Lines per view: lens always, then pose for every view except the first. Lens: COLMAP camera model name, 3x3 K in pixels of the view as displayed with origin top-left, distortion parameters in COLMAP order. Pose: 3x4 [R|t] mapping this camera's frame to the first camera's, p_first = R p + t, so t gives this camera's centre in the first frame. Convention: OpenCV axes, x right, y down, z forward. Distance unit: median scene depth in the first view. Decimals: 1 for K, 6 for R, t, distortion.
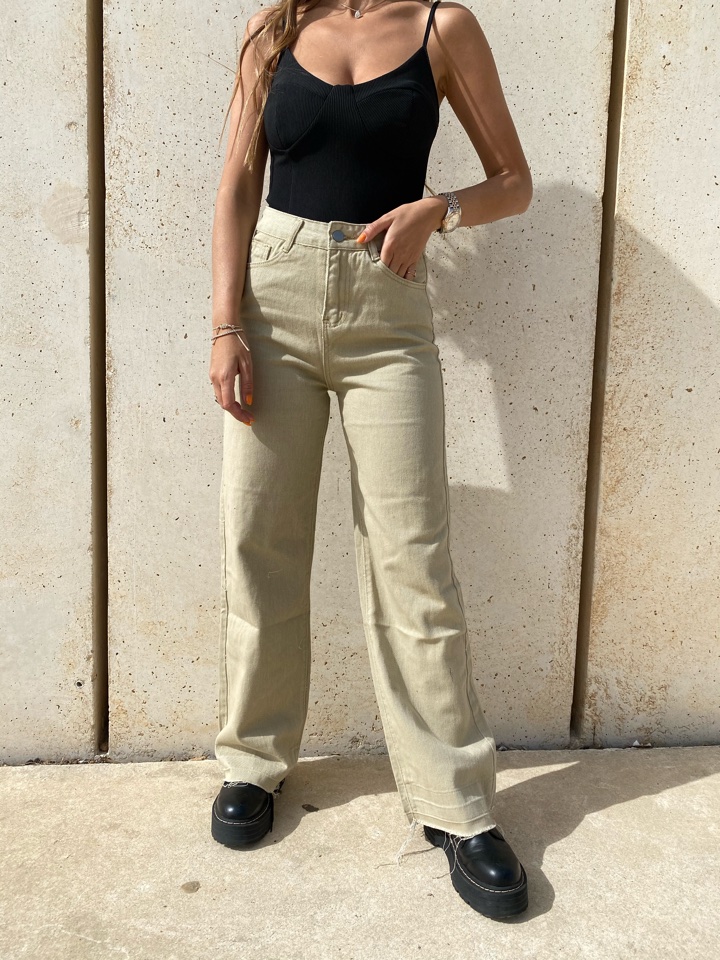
lens RADIAL K [[728.0, 0, 367.8], [0, 728.0, 482.1], [0, 0, 1]] dist [0.000990, -0.009630]
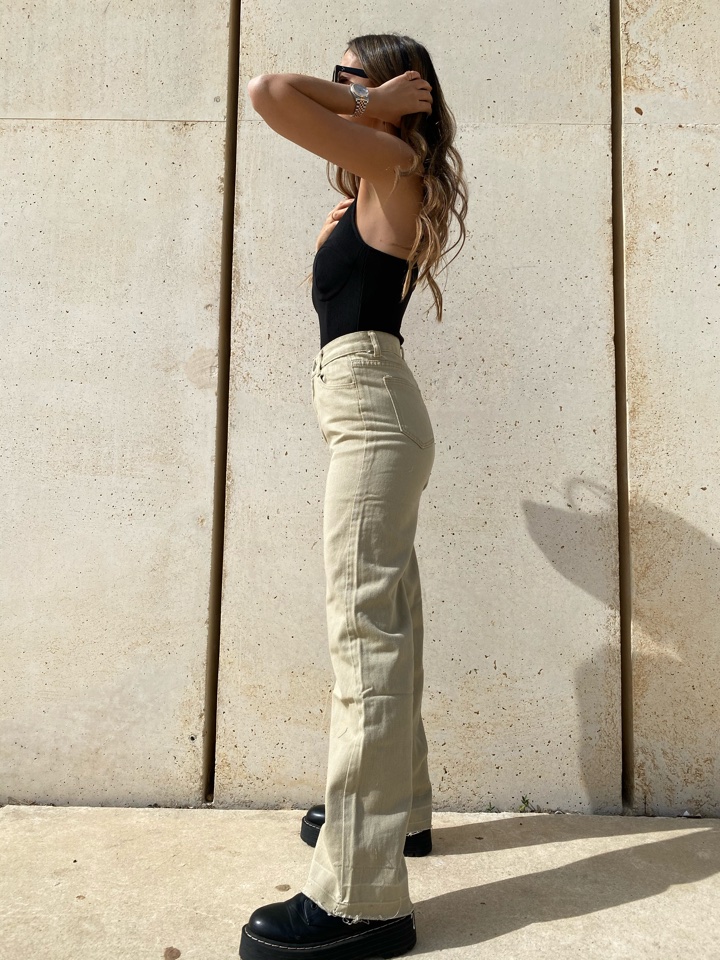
lens RADIAL K [[728.0, 0, 362.2], [0, 728.0, 476.5], [0, 0, 1]] dist [0.000990, -0.009630]
pose [[0.992473, -0.024362, -0.120019, 0.037900], [-0.000668, 0.978922, -0.204232, 0.101099], [0.122464, 0.202775, 0.971537, -0.228213]]
